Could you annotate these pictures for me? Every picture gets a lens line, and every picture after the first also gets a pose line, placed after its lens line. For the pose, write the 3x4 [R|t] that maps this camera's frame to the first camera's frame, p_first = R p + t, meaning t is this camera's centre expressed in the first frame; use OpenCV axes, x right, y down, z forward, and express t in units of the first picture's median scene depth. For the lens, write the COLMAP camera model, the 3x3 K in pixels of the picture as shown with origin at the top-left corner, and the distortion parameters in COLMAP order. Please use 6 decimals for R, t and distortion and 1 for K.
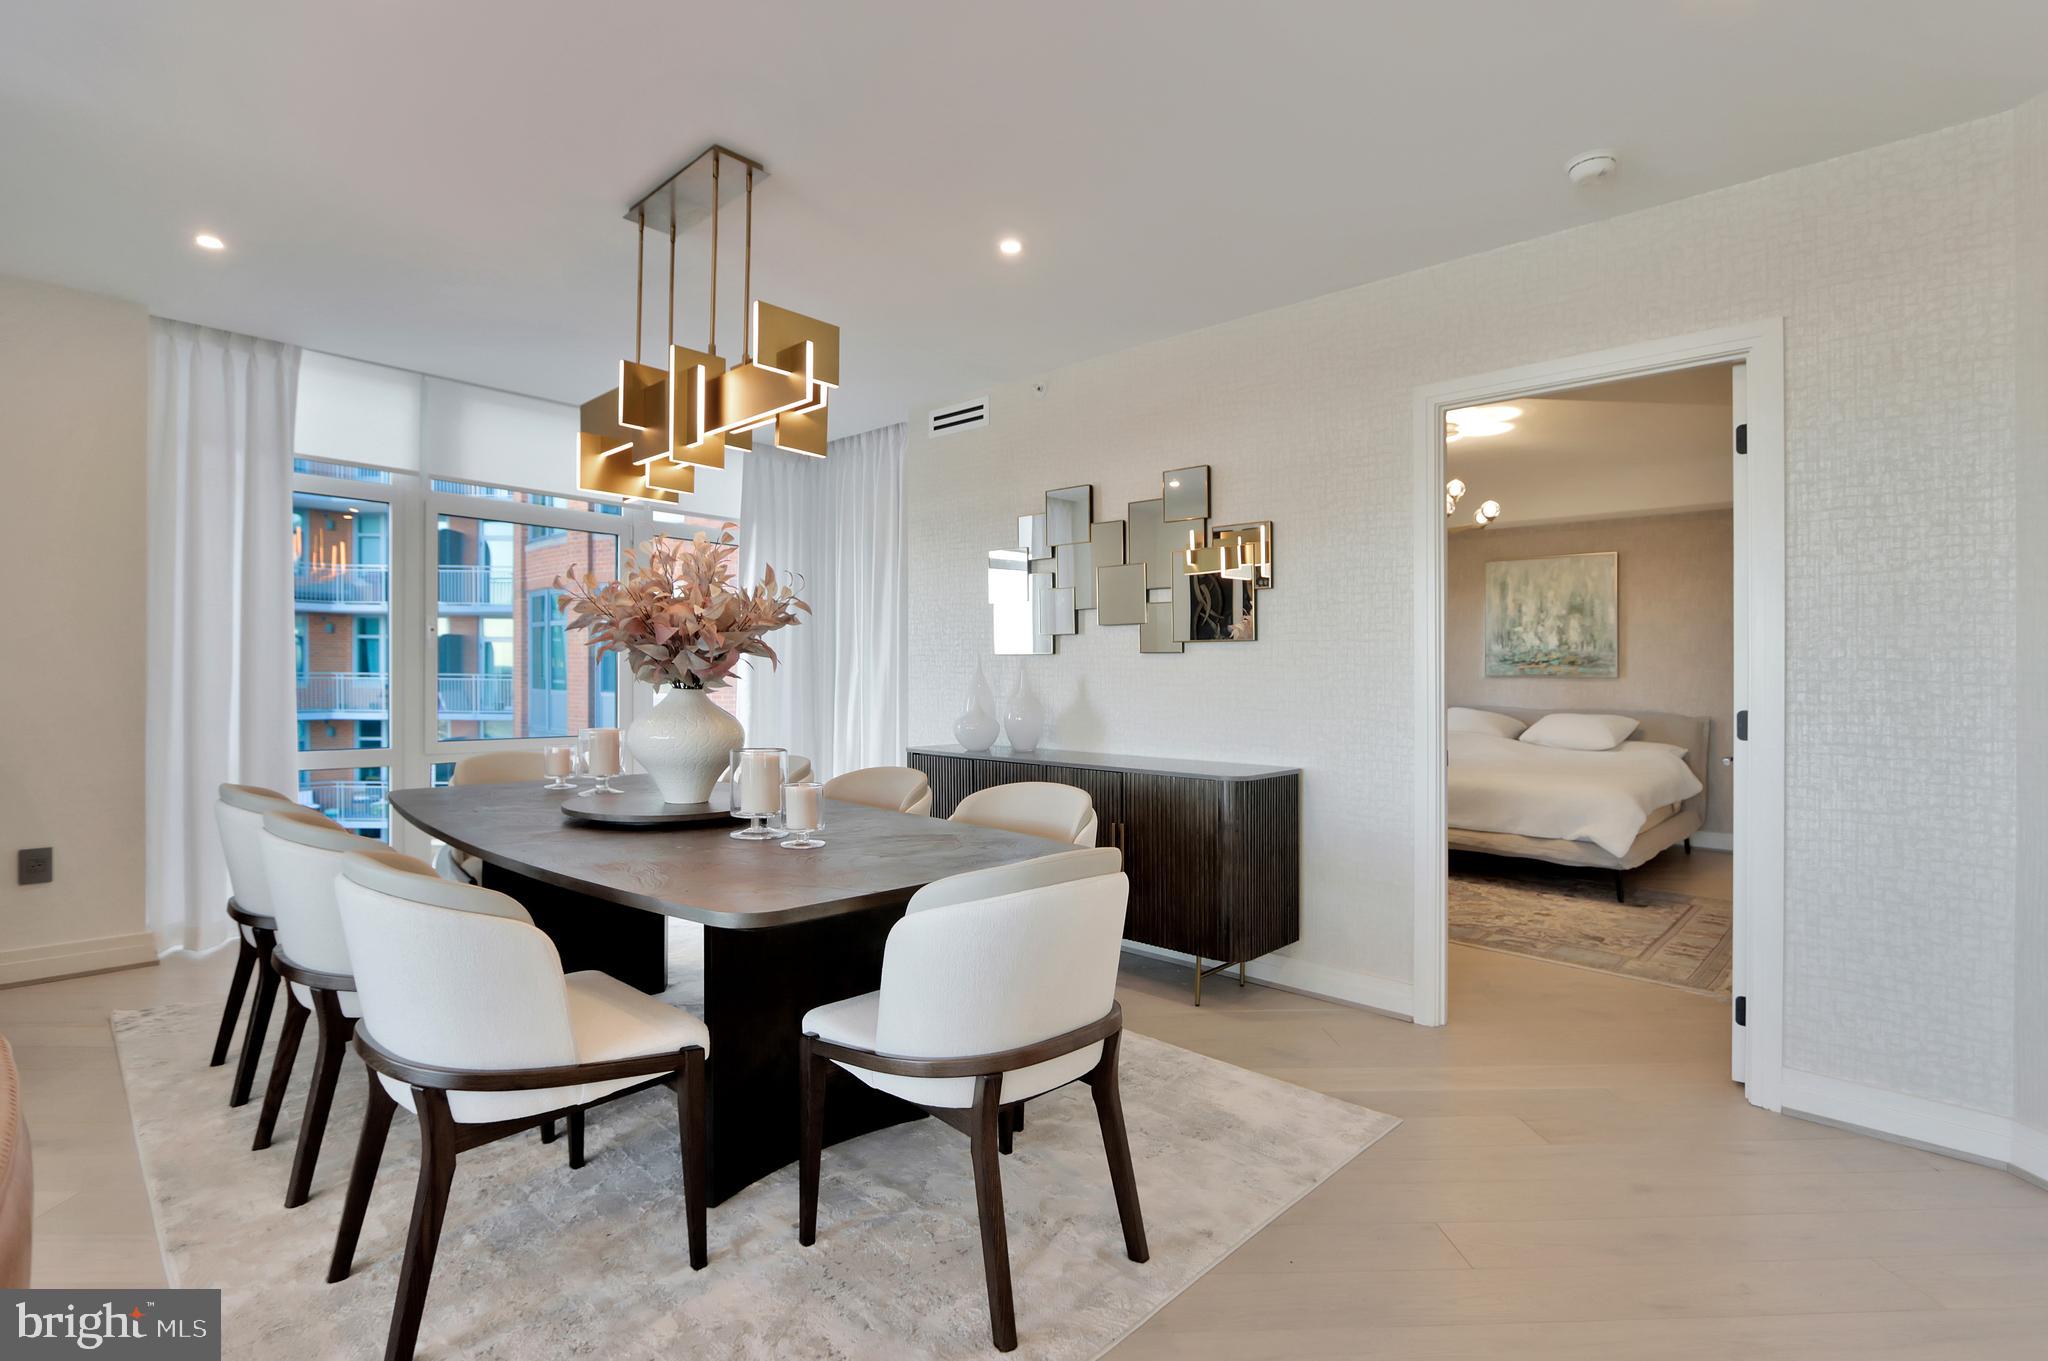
lens RADIAL K [[950.6, 0, 1016.4], [0, 950.6, 665.4], [0, 0, 1]] dist [-0.016041, 0.001311]
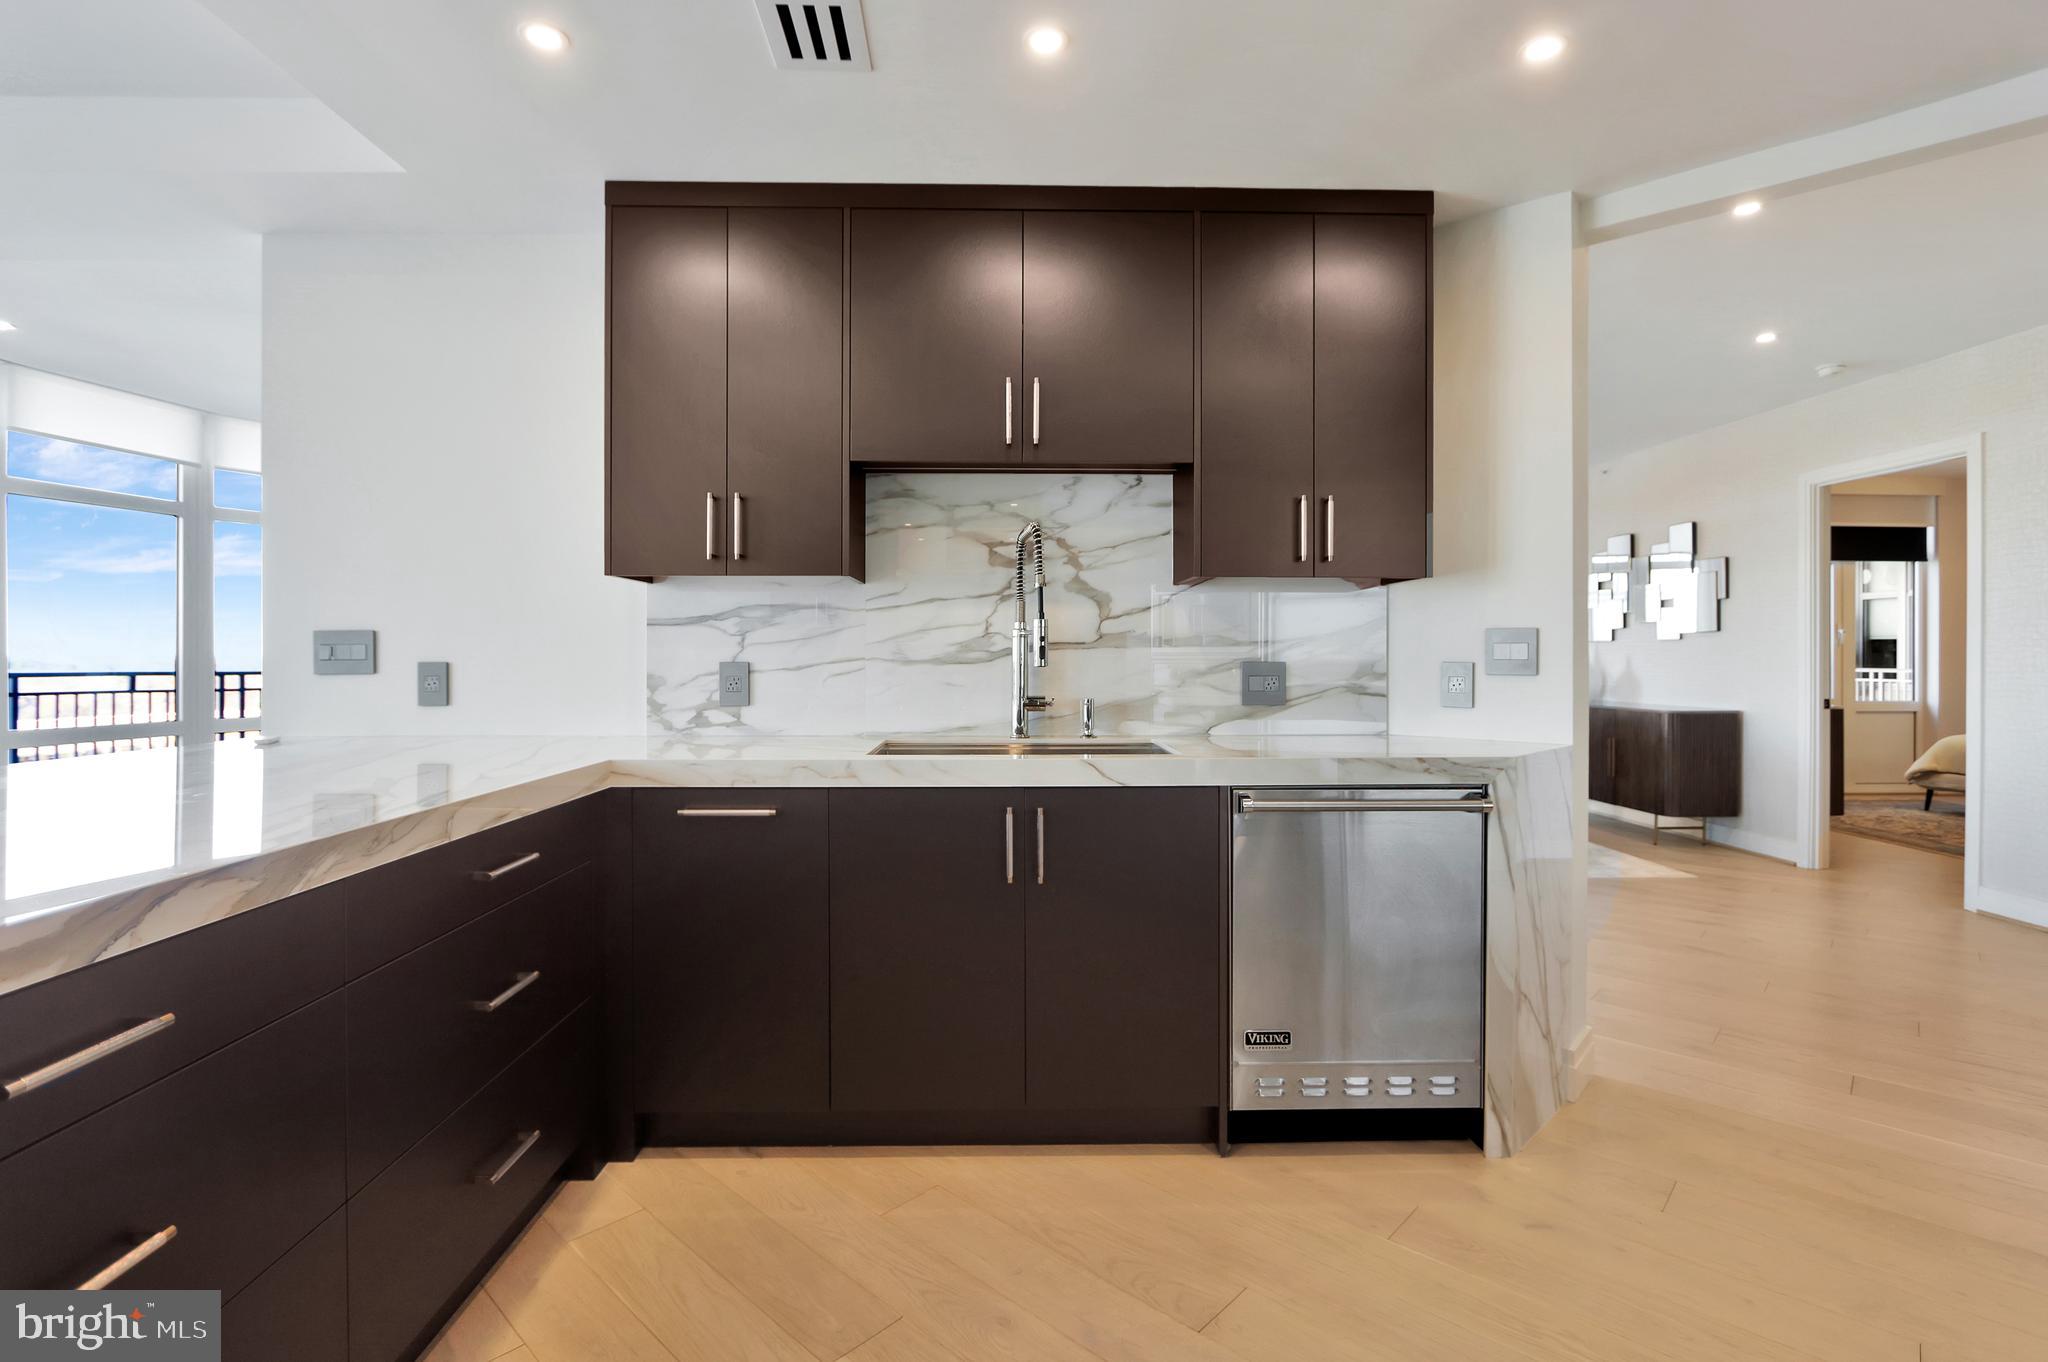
lens RADIAL K [[950.6, 0, 1026.8], [0, 950.6, 666.2], [0, 0, 1]] dist [-0.016041, 0.001311]
pose [[0.700797, -0.001251, -0.713360, 0.457816], [0.012576, 0.999865, 0.010600, 0.000099], [0.713250, -0.016400, 0.700718, -0.762556]]
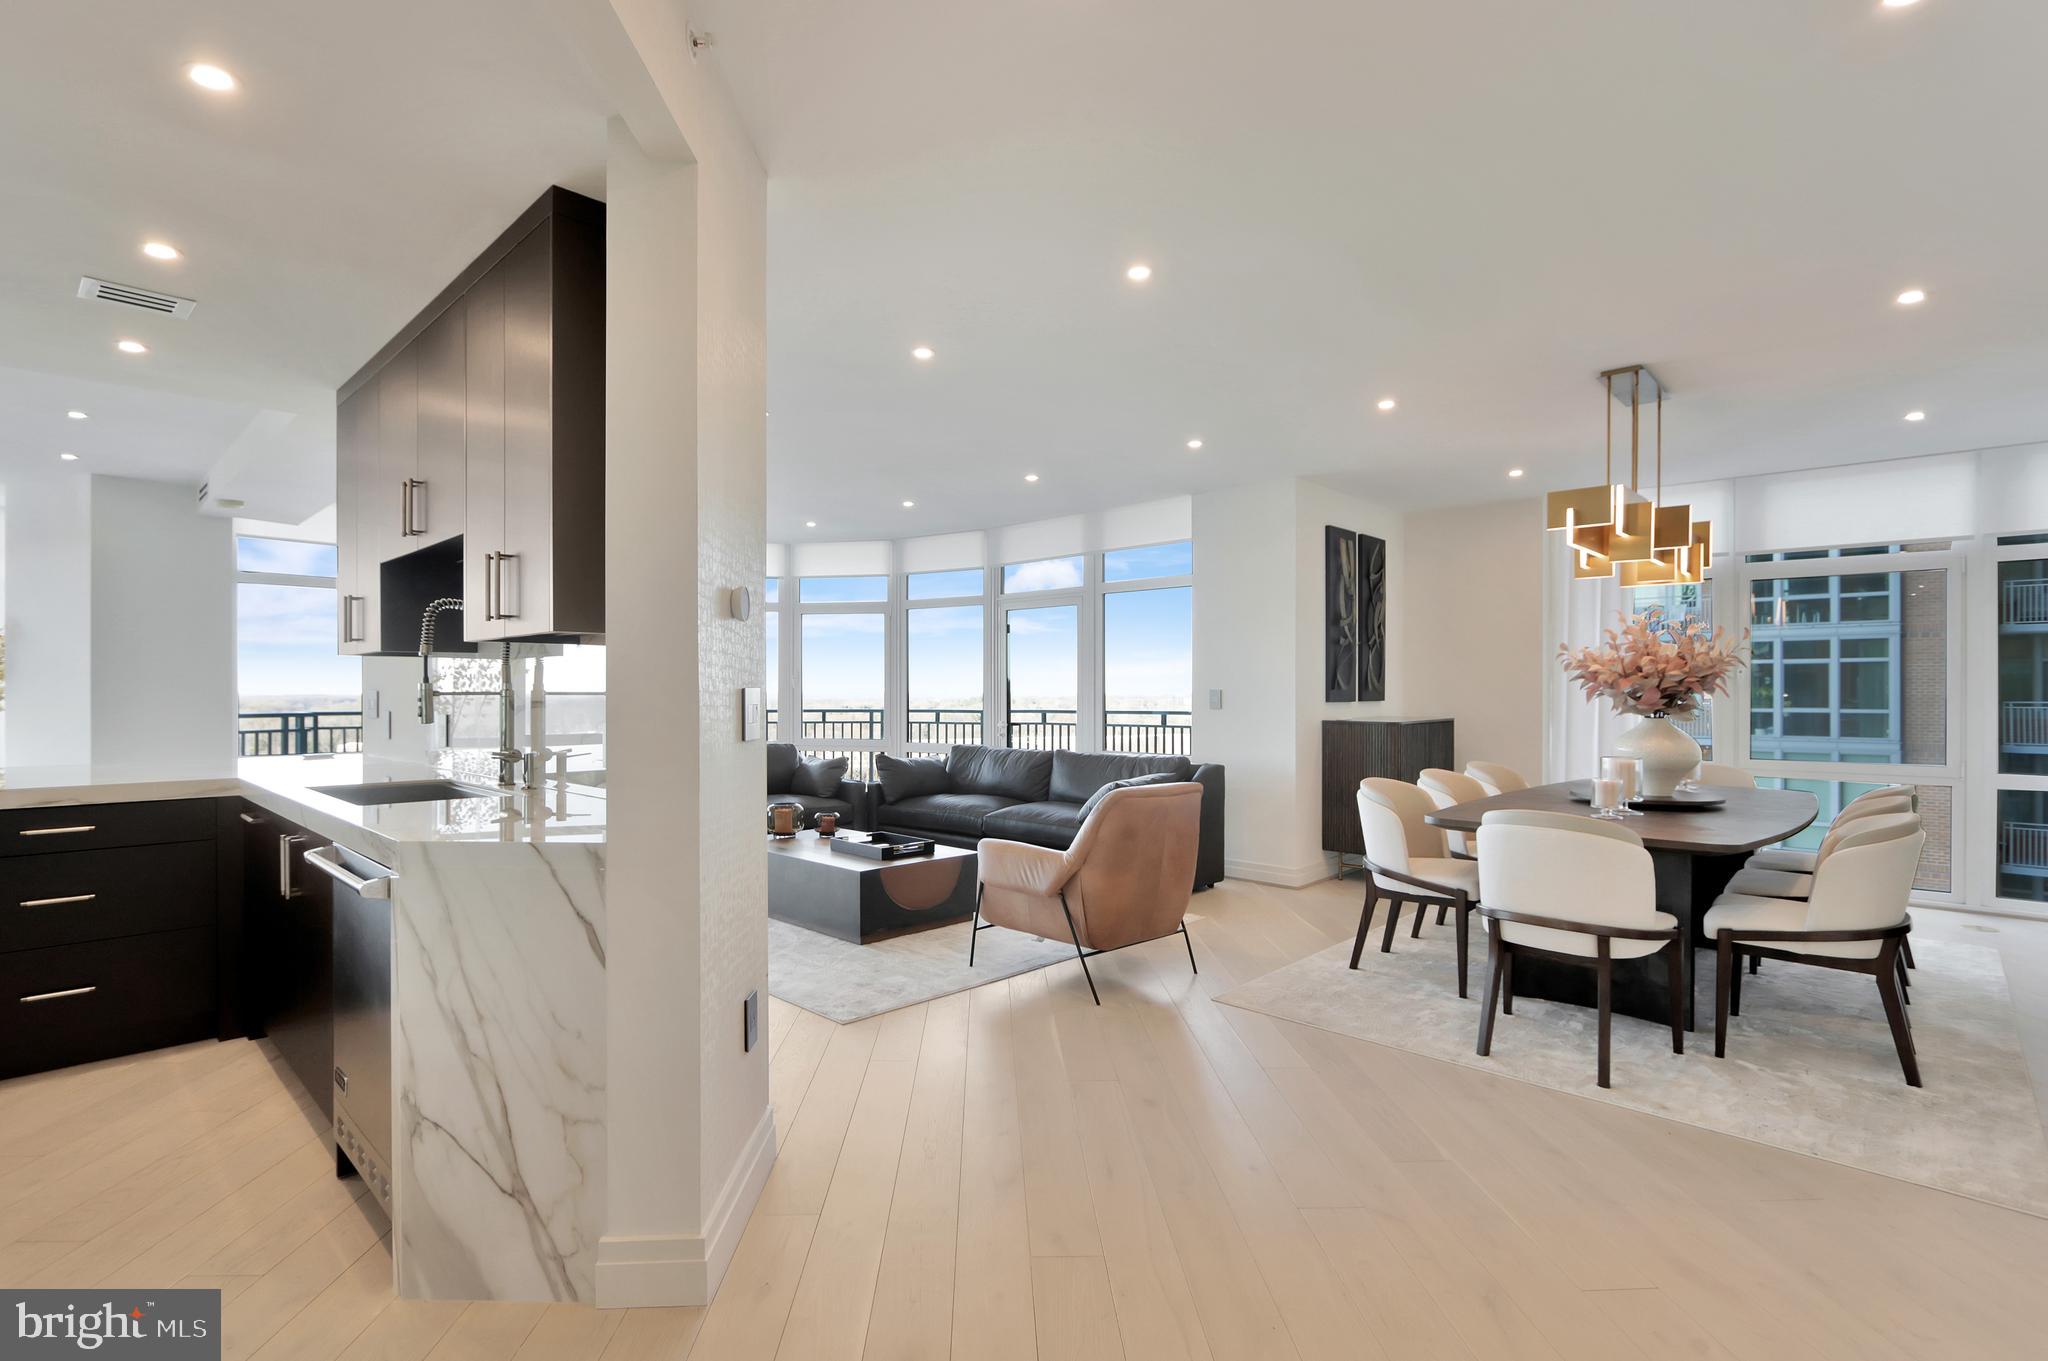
lens RADIAL K [[950.6, 0, 1030.8], [0, 950.6, 680.9], [0, 0, 1]] dist [-0.016041, 0.001311]
pose [[0.004865, -0.023112, -0.999721, 0.700329], [0.008303, 0.999699, -0.023071, -0.004197], [0.999954, -0.008188, 0.005055, 0.023278]]
